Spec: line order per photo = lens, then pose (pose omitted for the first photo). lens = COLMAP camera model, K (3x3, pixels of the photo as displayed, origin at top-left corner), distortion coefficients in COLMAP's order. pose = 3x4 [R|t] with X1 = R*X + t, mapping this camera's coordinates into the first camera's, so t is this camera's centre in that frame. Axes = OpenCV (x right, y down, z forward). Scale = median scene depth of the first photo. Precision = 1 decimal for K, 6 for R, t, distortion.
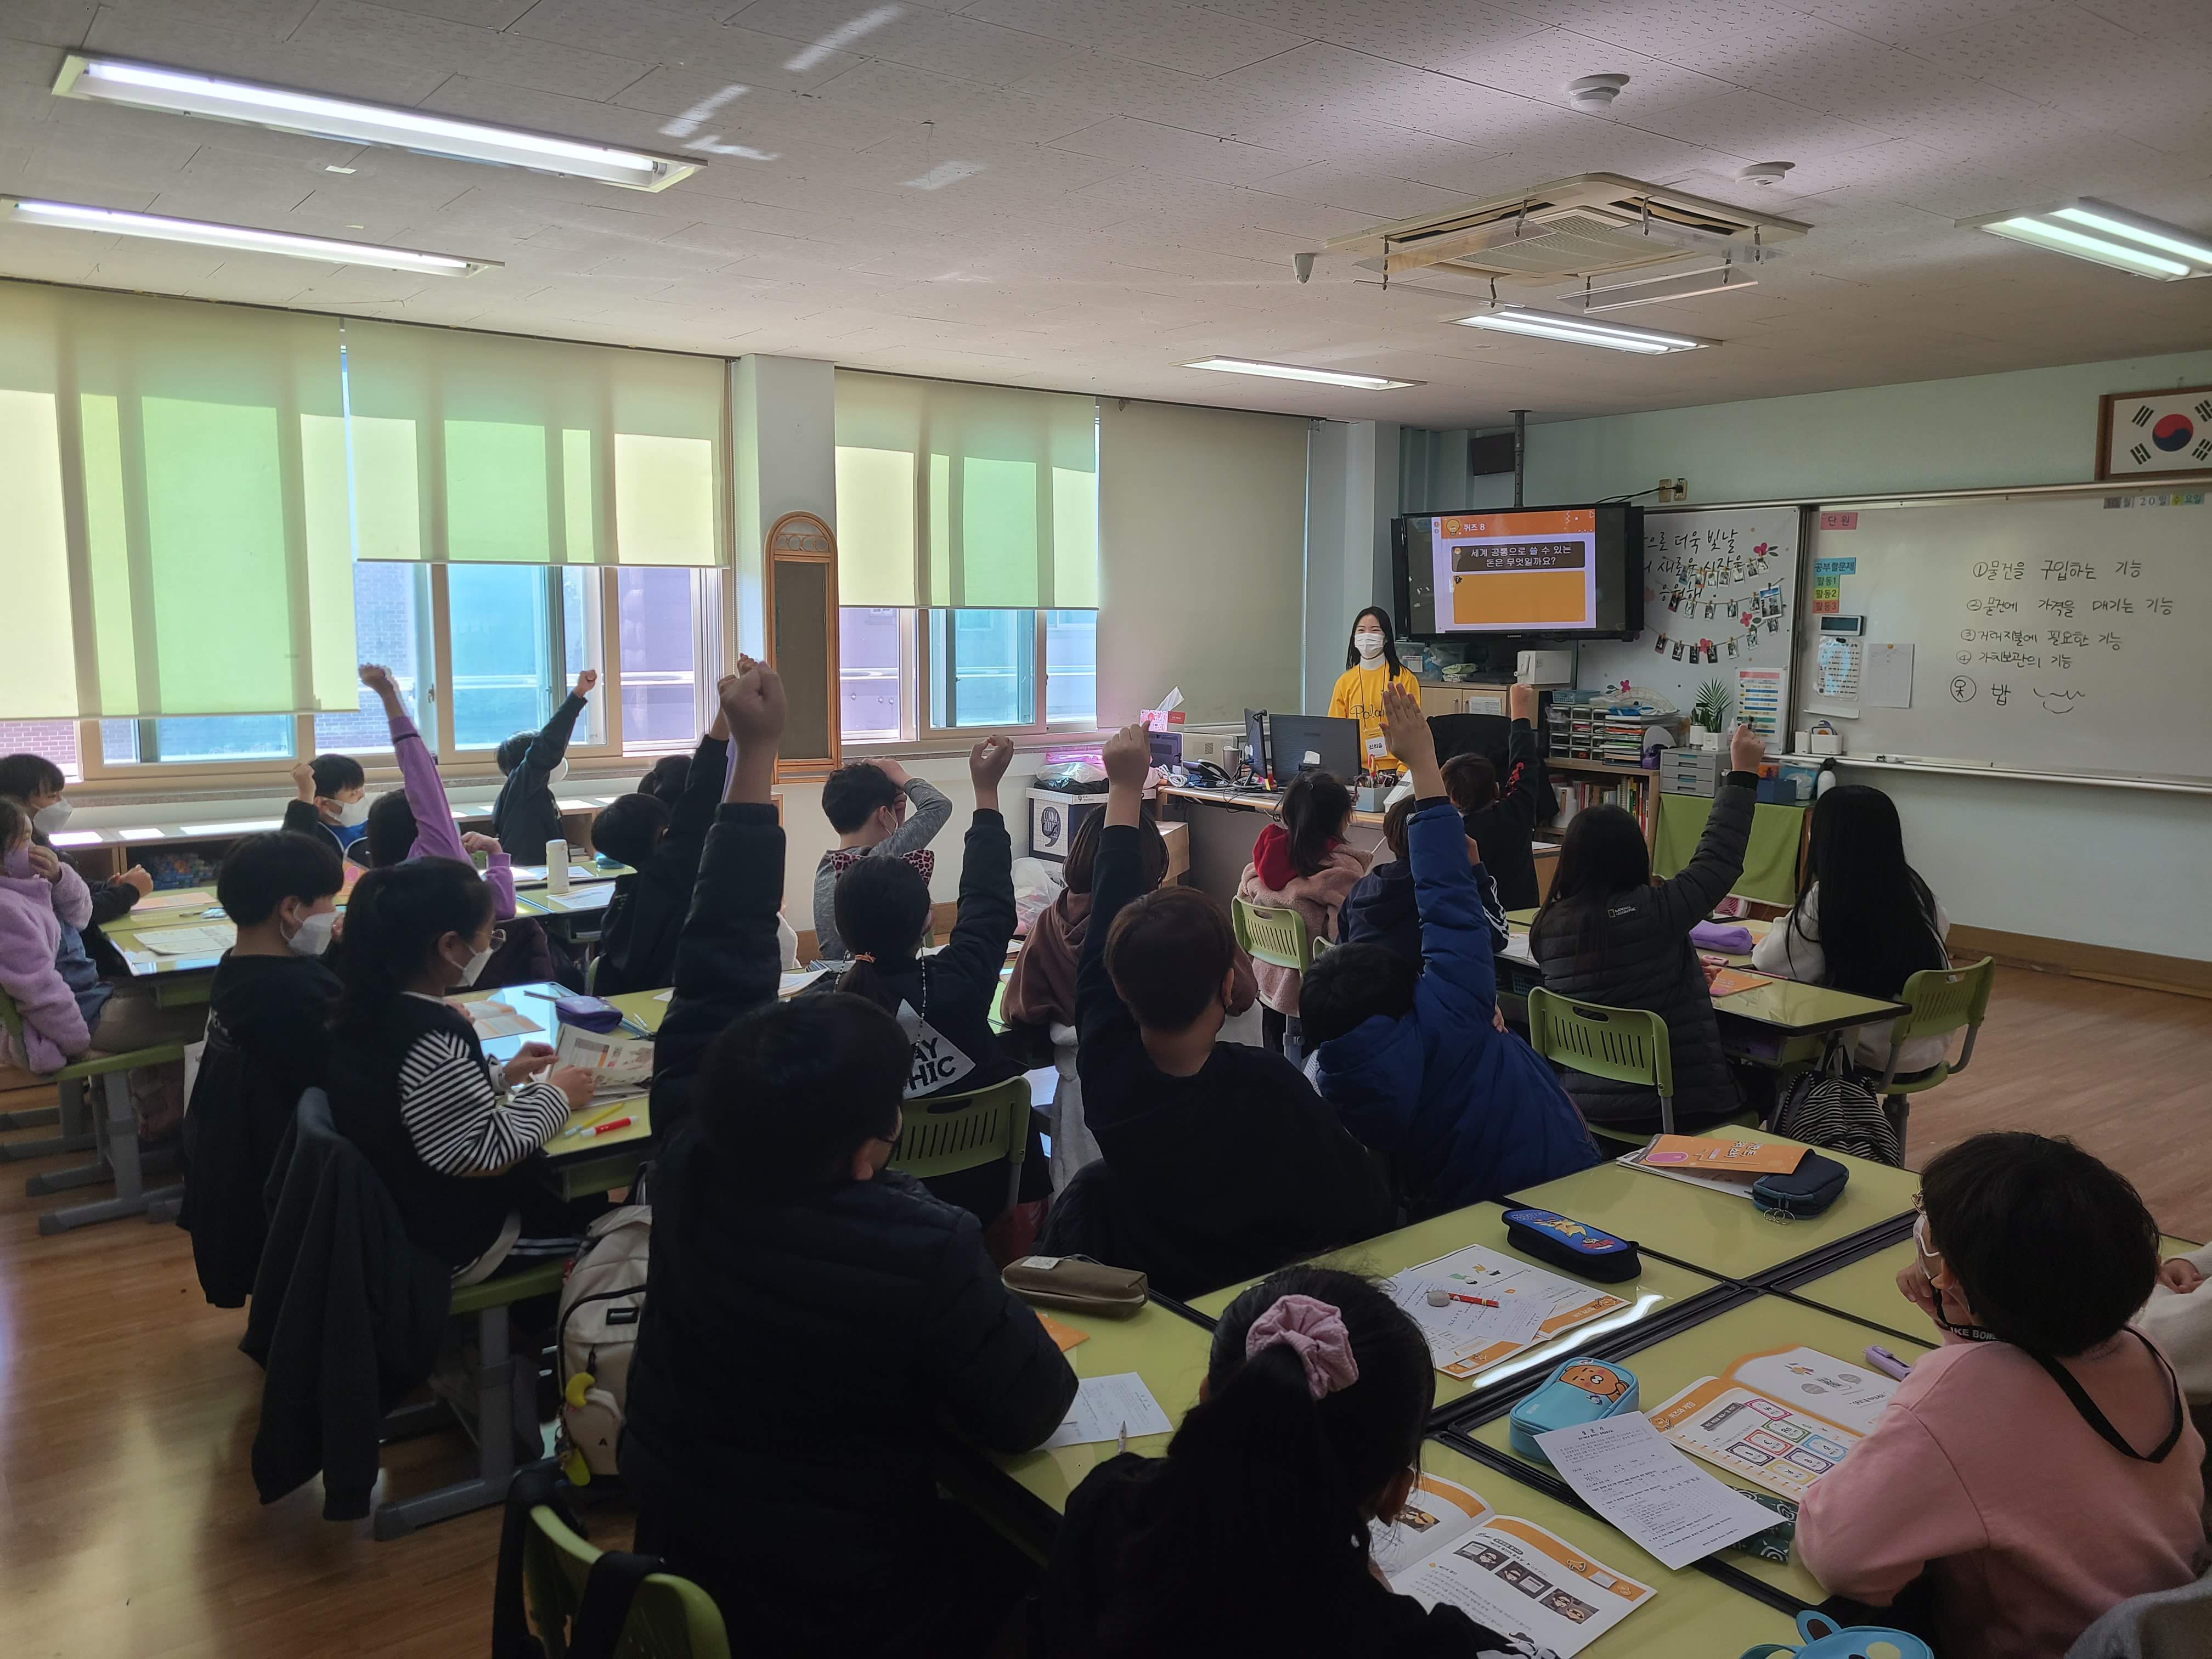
lens RADIAL K [[1656.6, 0, 1093.5], [0, 1656.6, 816.1], [0, 0, 1]] dist [0.068657, -0.055618]
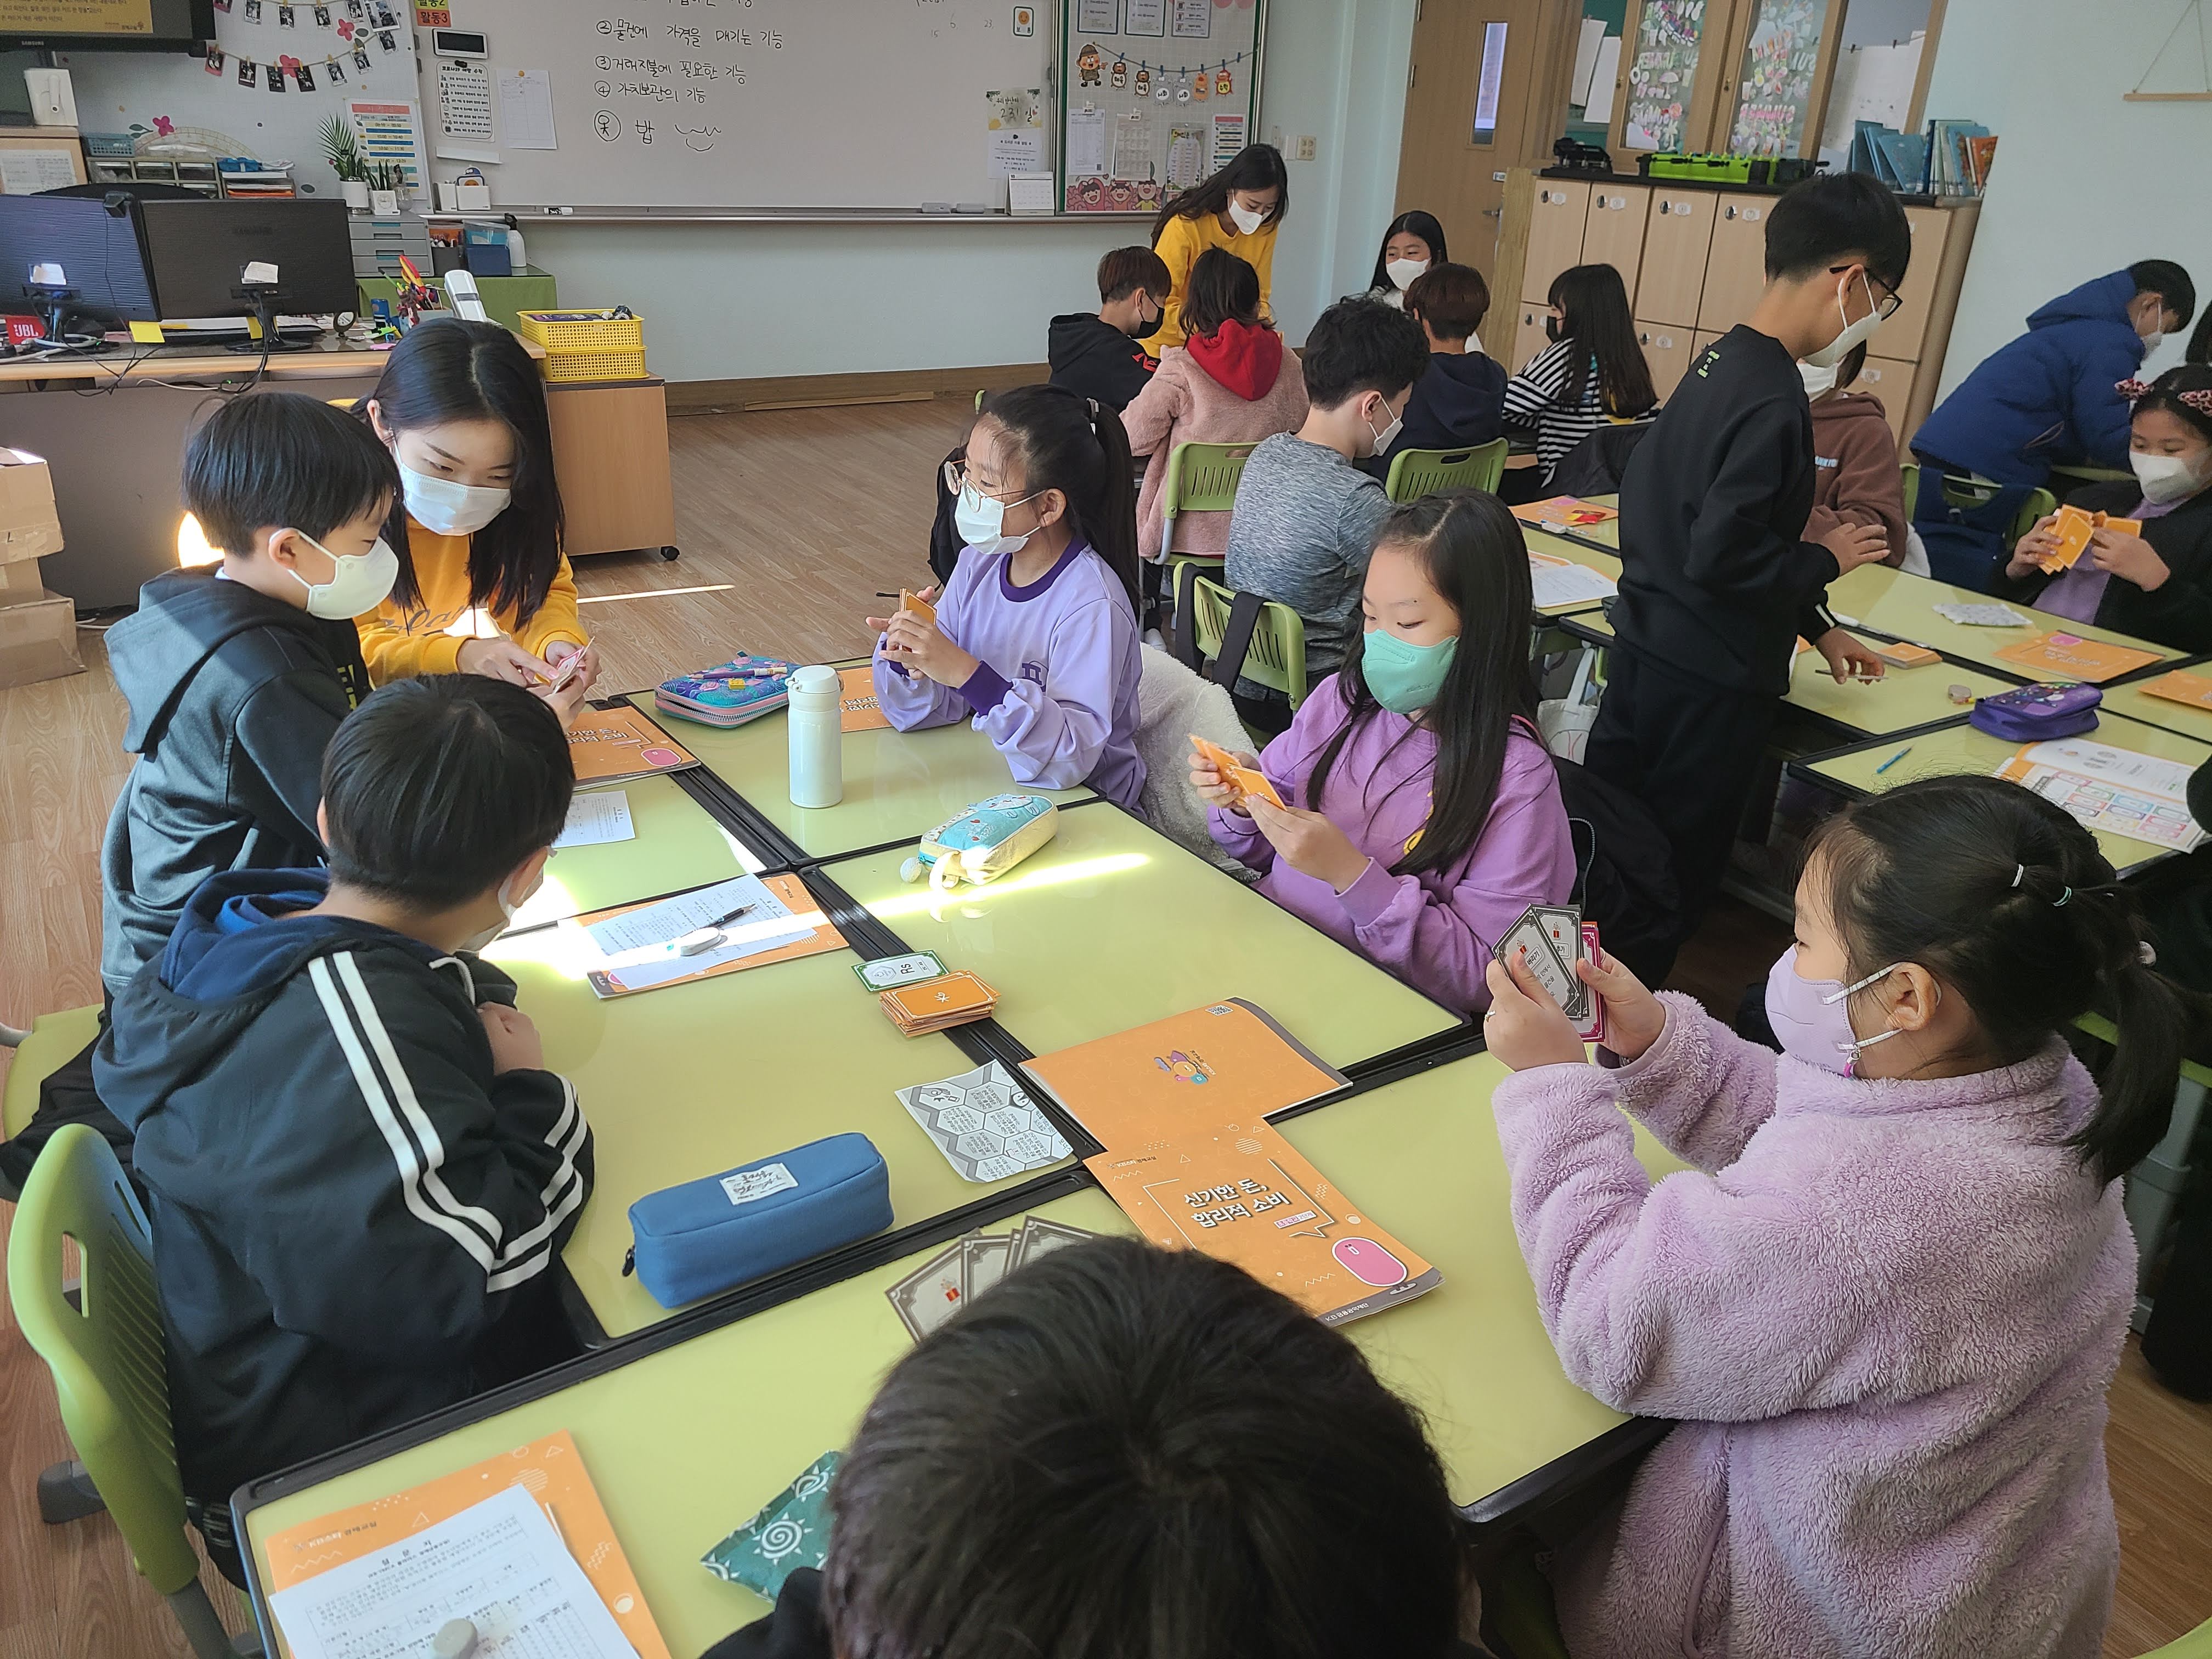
lens RADIAL K [[1656.6, 0, 1129.5], [0, 1656.6, 814.0], [0, 0, 1]] dist [0.068657, -0.055618]
pose [[0.064445, -0.400514, 0.914021, -0.445348], [0.083820, 0.914861, 0.394973, -0.065108], [-0.994395, 0.051159, 0.092529, 0.596285]]
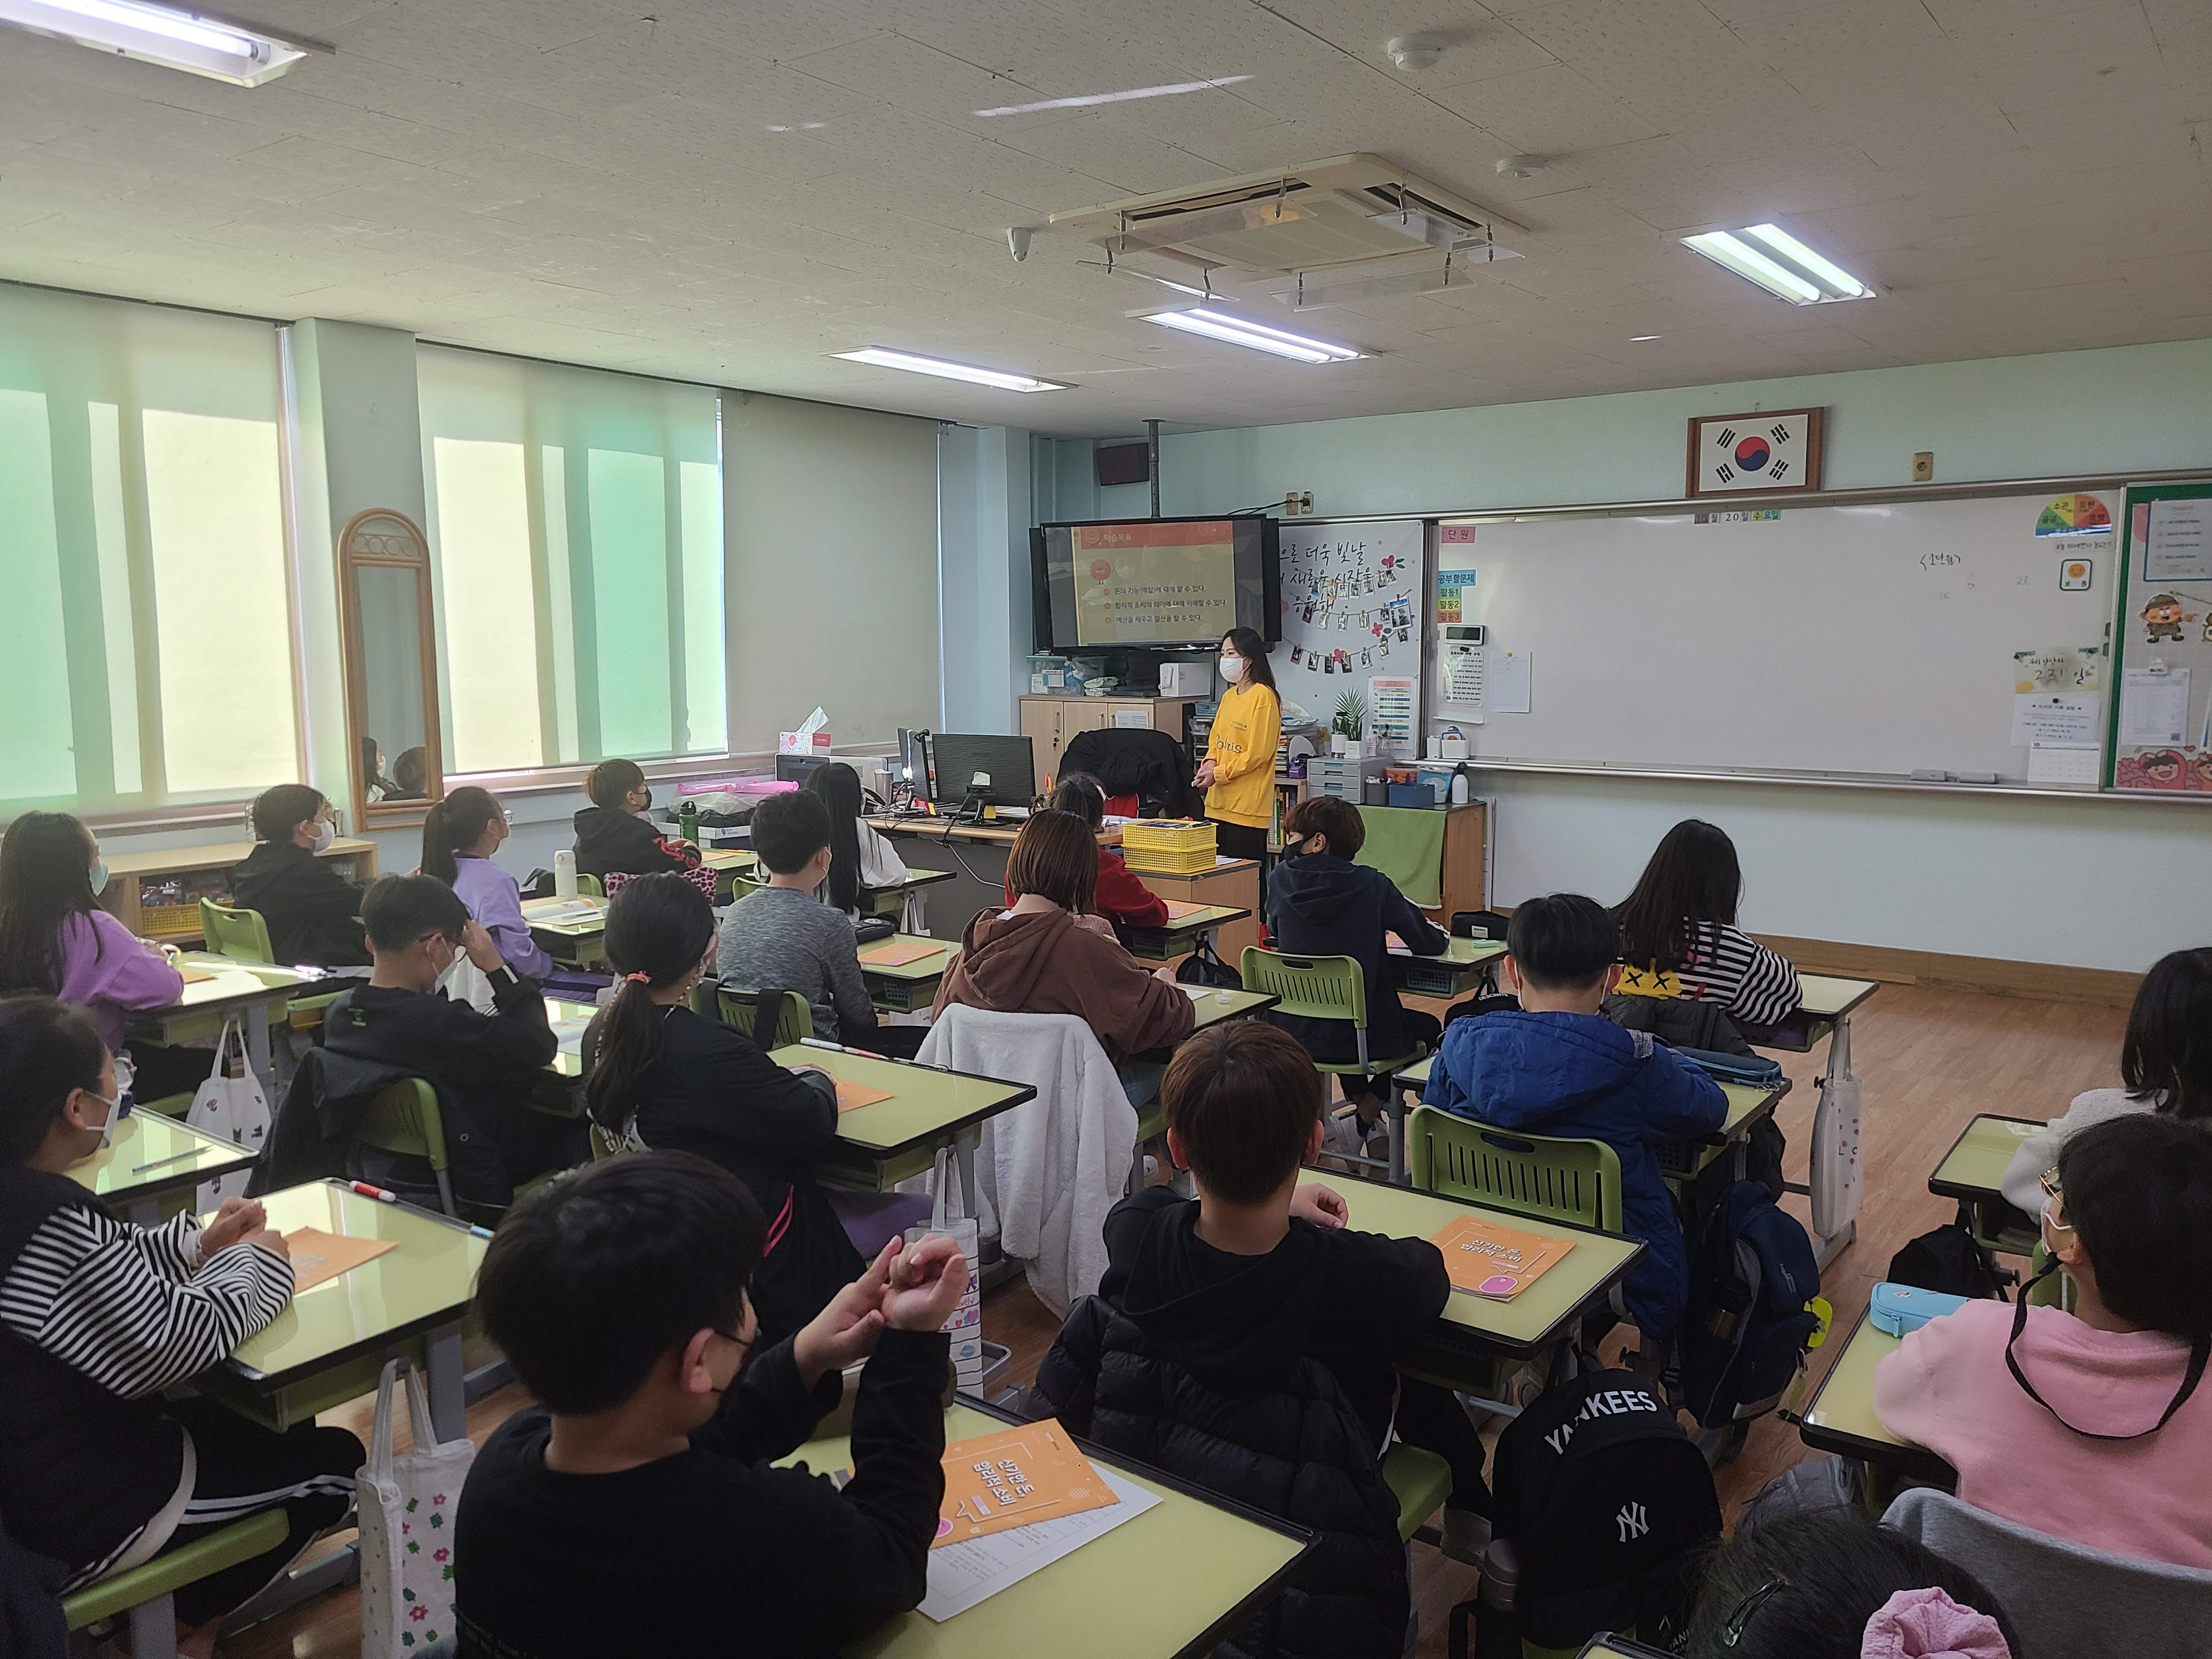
lens RADIAL K [[1656.6, 0, 1113.2], [0, 1656.6, 838.5], [0, 0, 1]] dist [0.068657, -0.055618]
pose [[0.958098, -0.044473, 0.282967, -0.060432], [0.043684, 0.999004, 0.009102, -0.006066], [-0.283090, 0.003641, 0.959086, 0.068727]]
